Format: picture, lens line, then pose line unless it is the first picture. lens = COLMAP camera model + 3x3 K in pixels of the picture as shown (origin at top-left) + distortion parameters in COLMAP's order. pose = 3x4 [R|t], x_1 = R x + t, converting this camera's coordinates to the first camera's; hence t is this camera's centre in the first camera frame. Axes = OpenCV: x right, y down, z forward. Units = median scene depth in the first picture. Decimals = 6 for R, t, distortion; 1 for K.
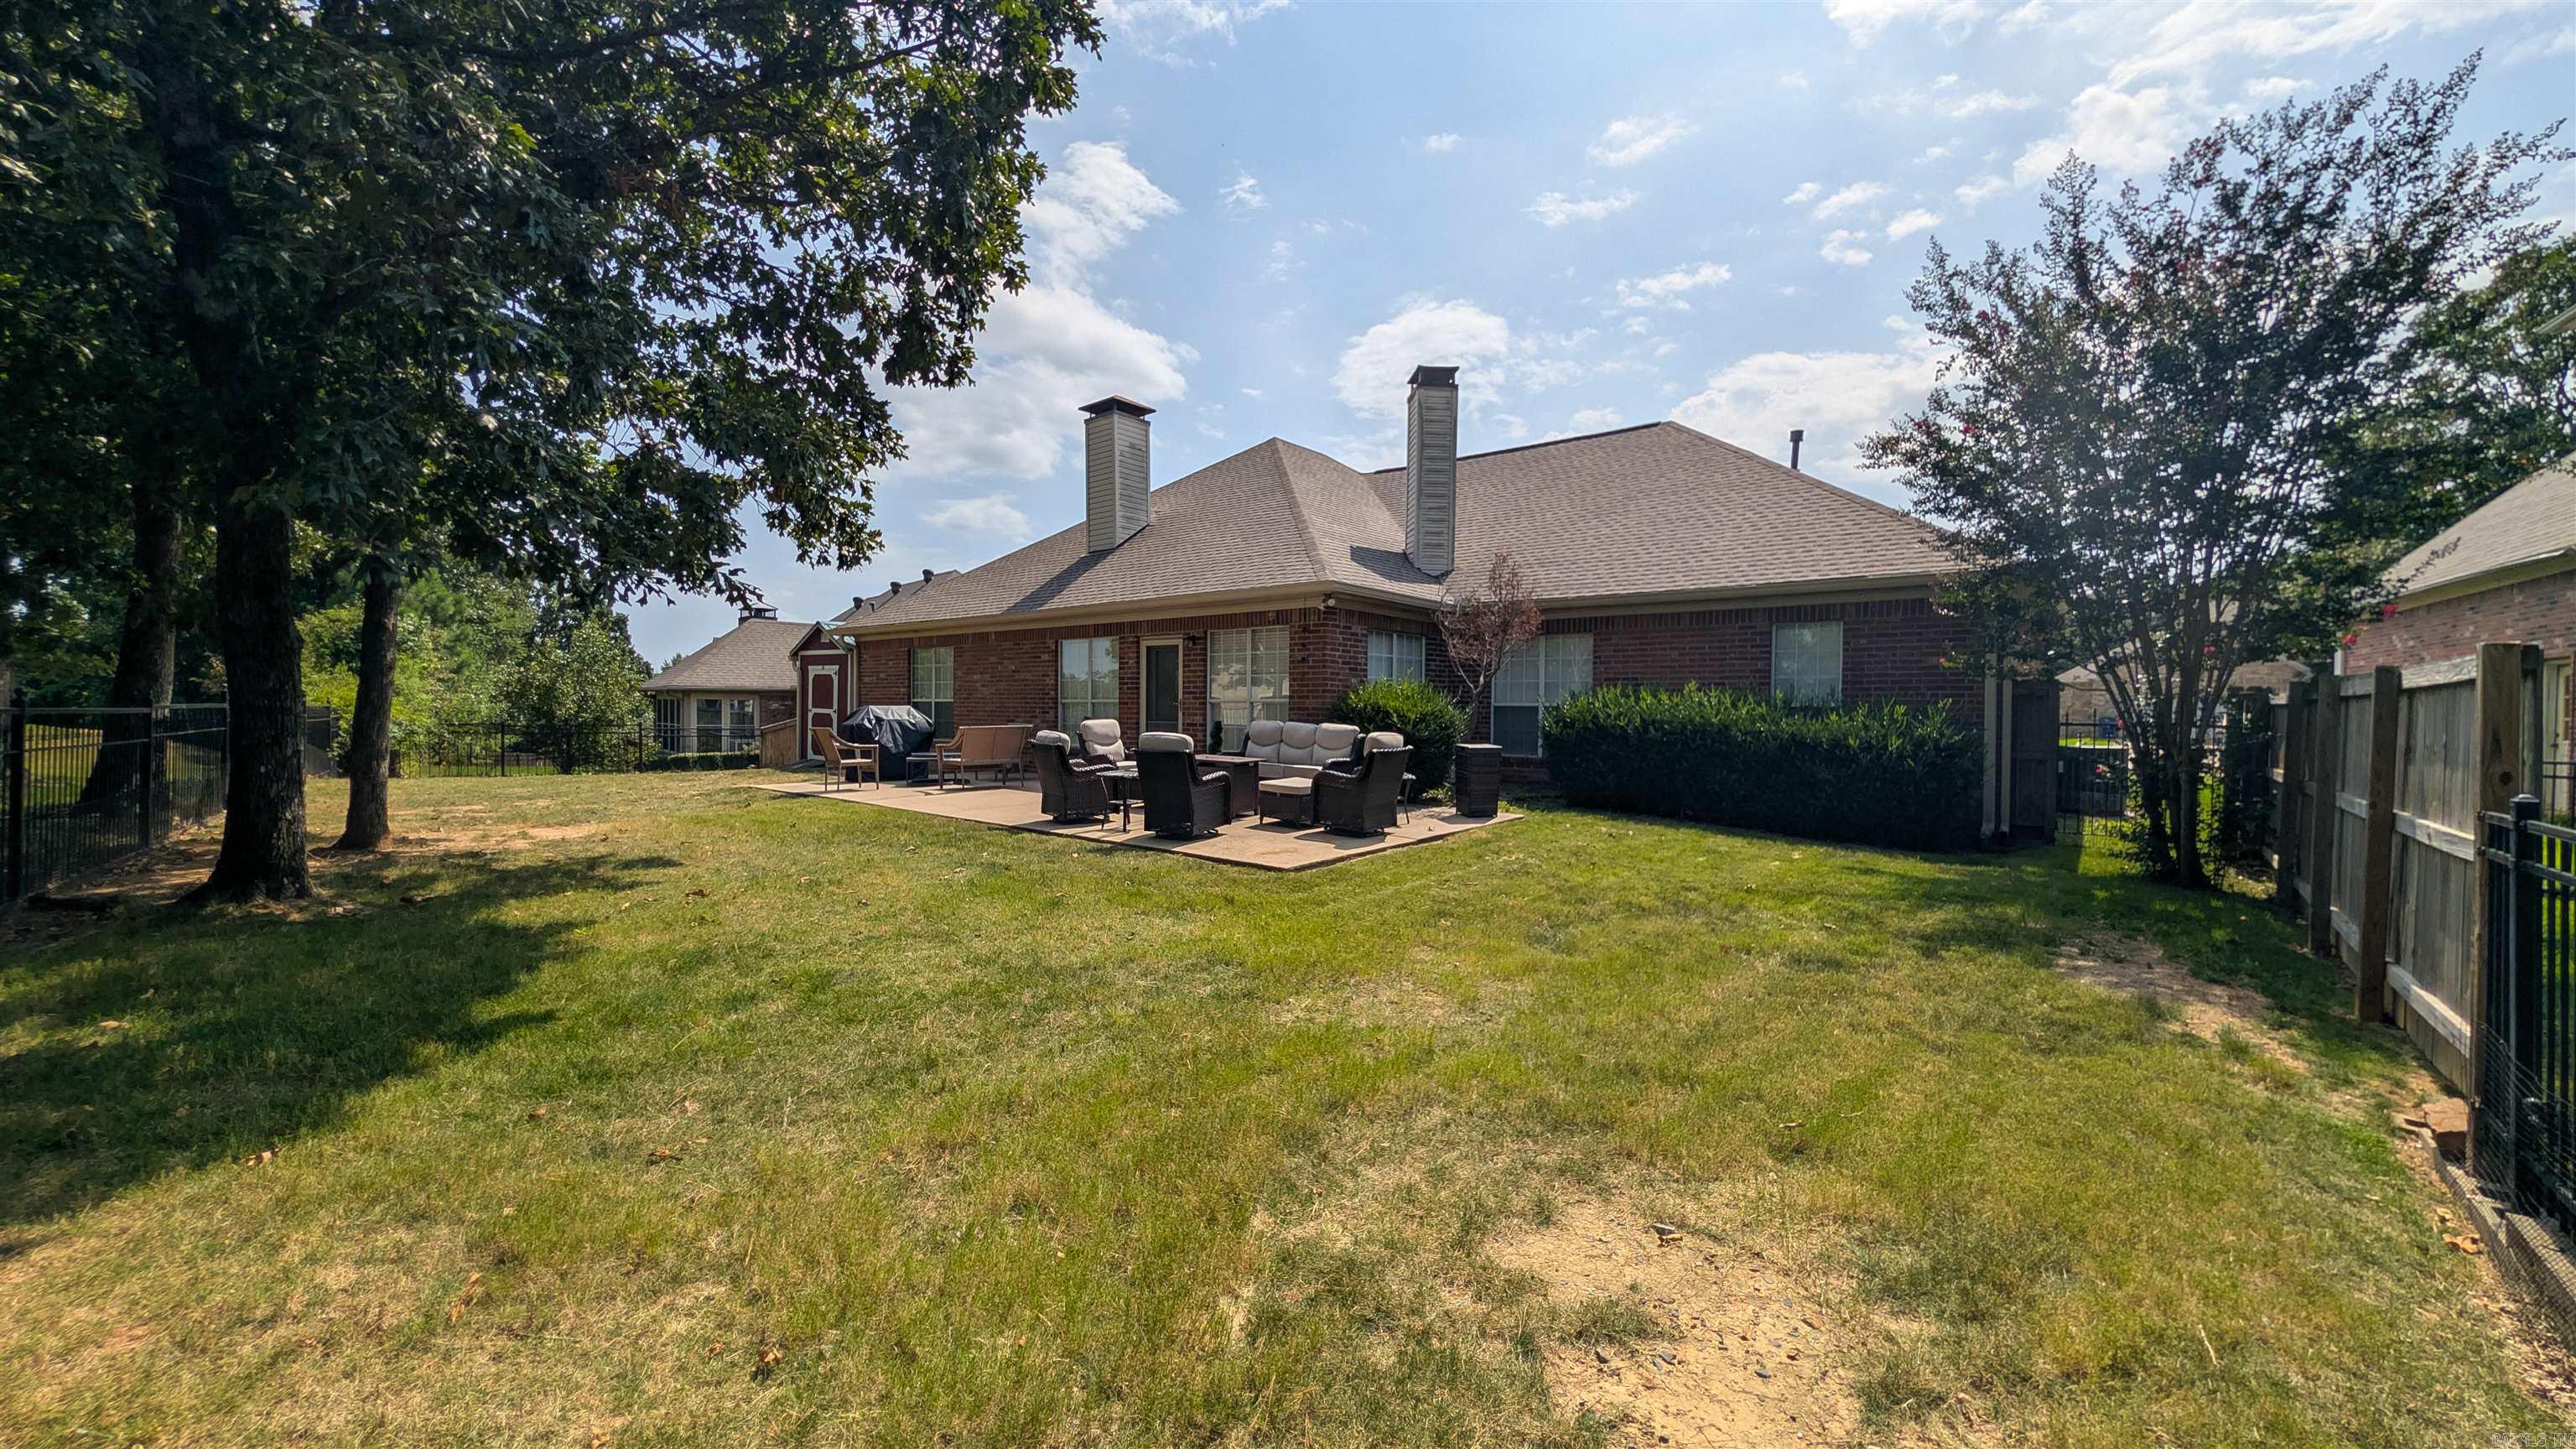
lens RADIAL K [[934.5, 0, 1288.0], [0, 934.5, 724.5], [0, 0, 1]] dist [0.009867, 0.000035]
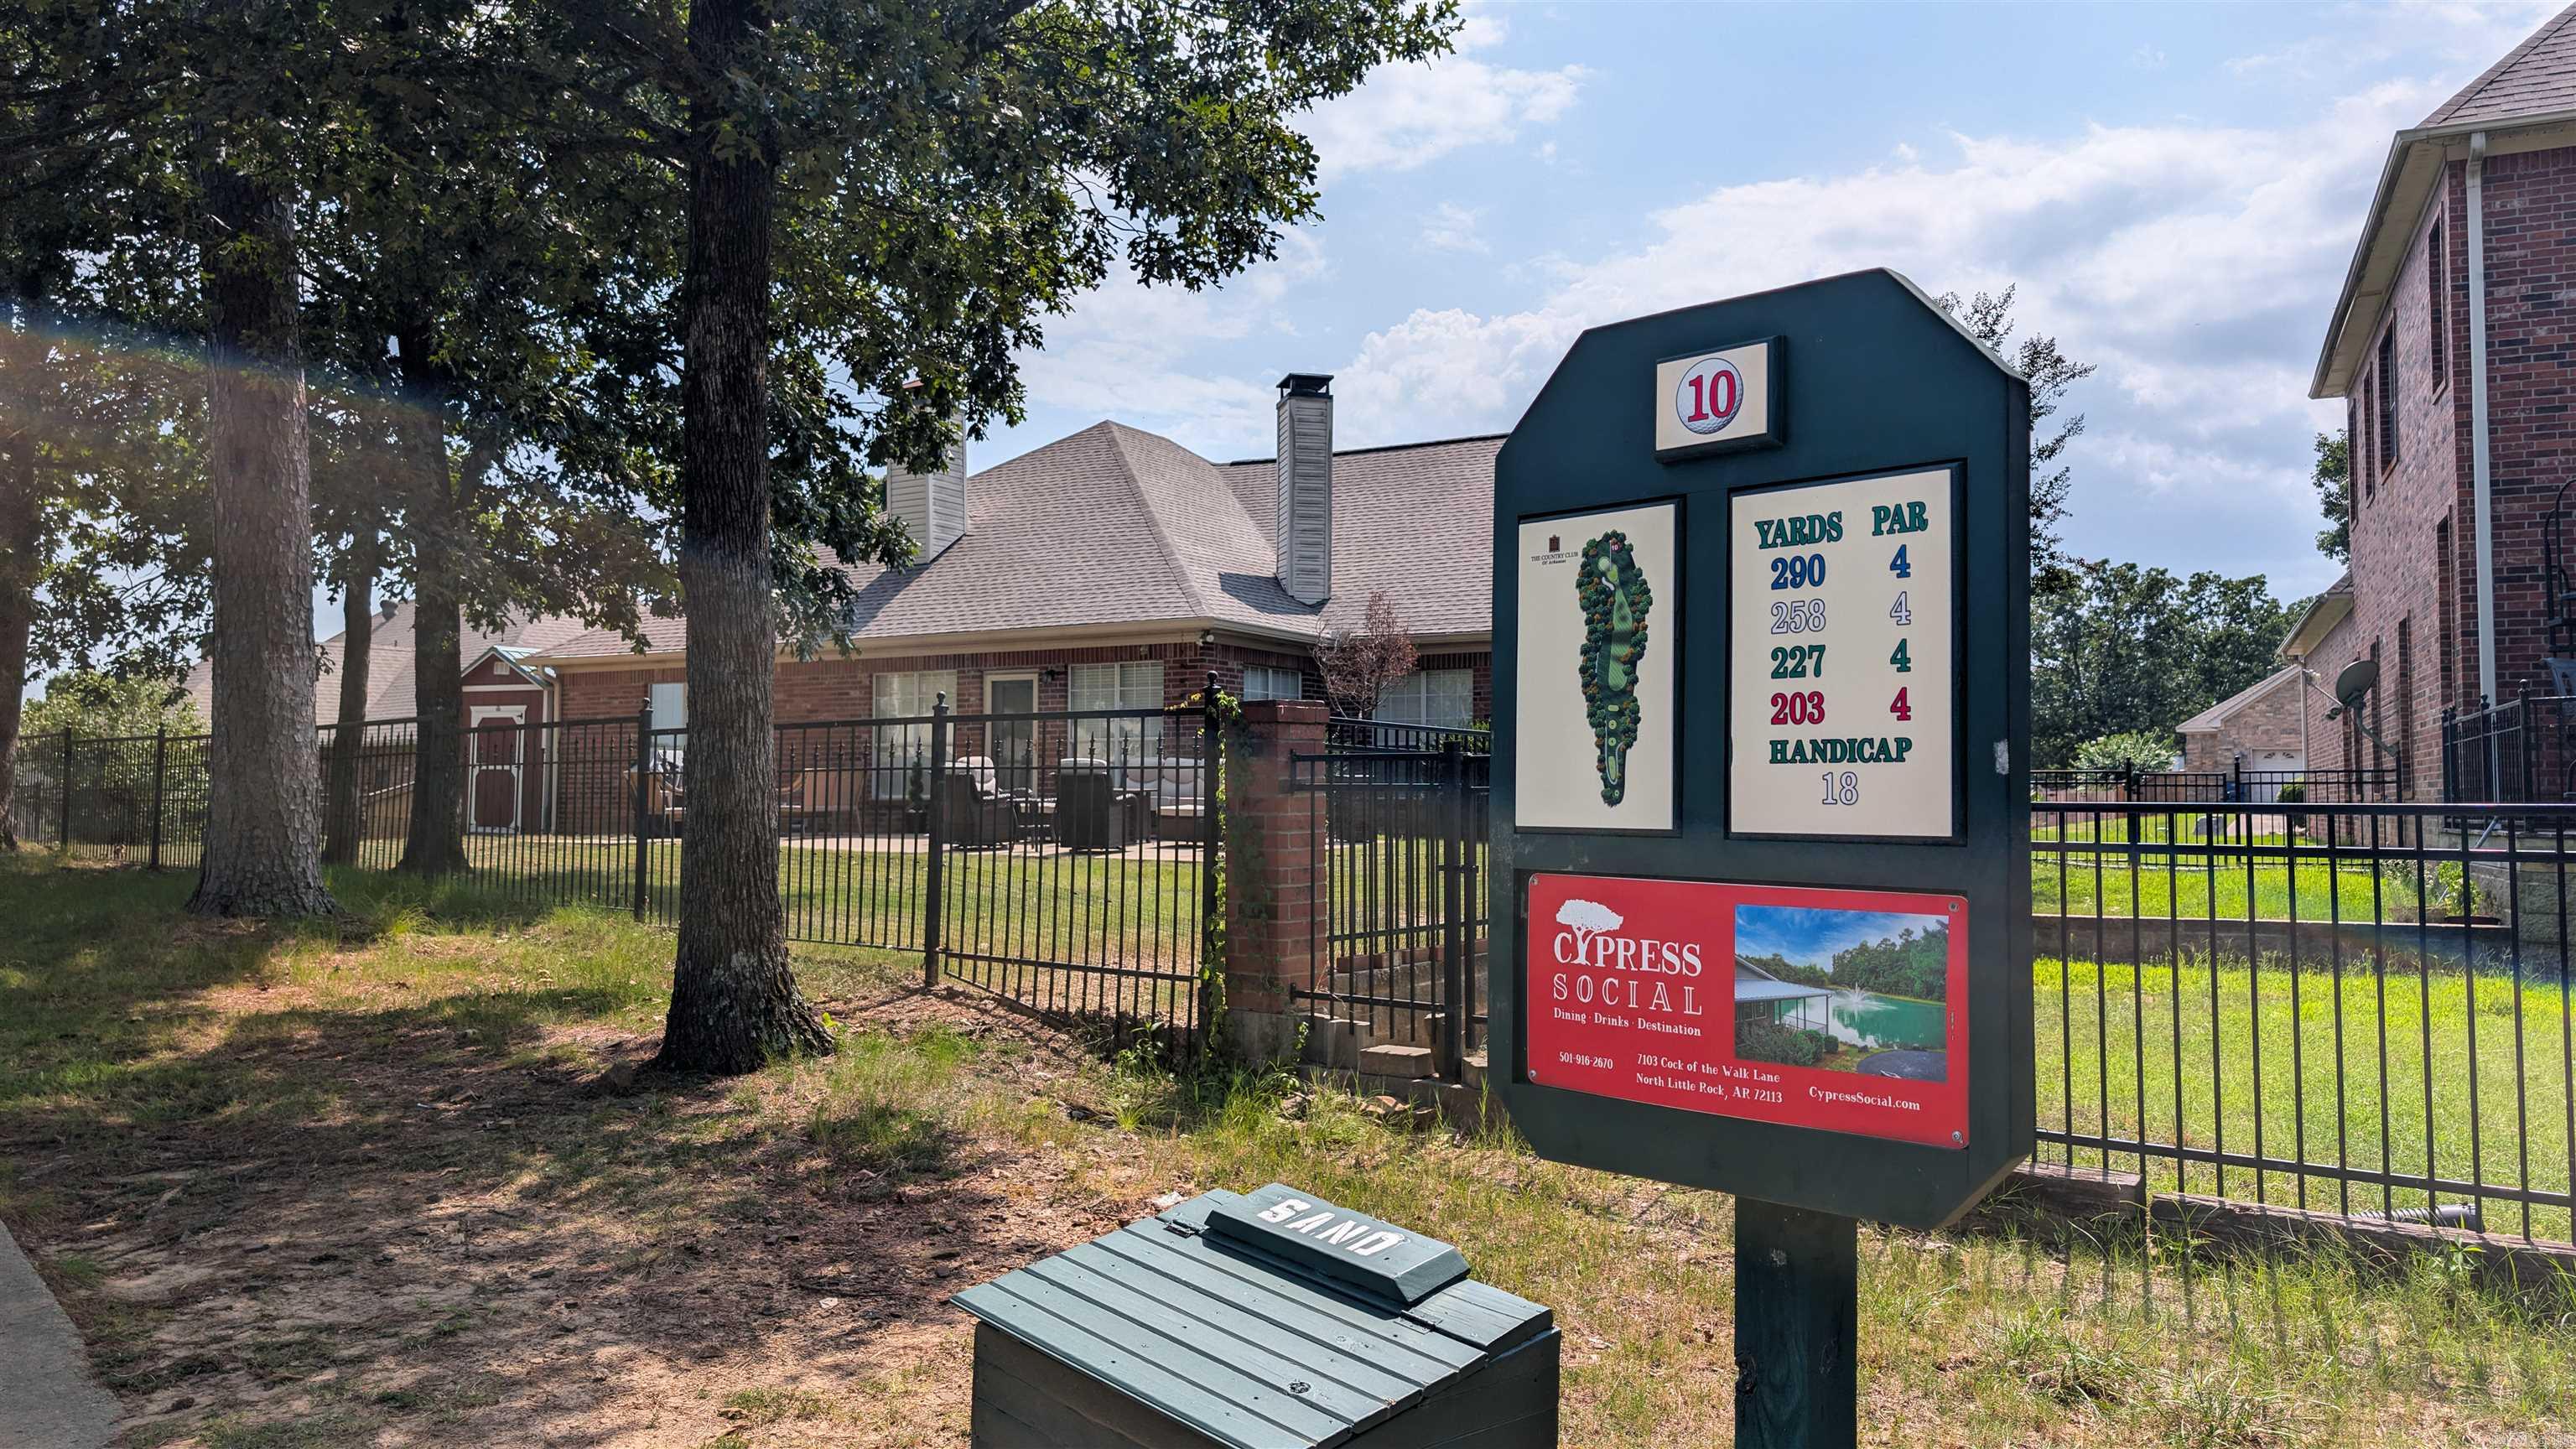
lens RADIAL K [[1686.0, 0, 1288.0], [0, 1686.0, 724.5], [0, 0, 1]] dist [0.000550, -0.000013]
pose [[0.988940, -0.000476, 0.148316, -0.102162], [0.009089, 0.998310, -0.057398, 0.048368], [-0.148038, 0.058111, 0.987273, -0.580058]]
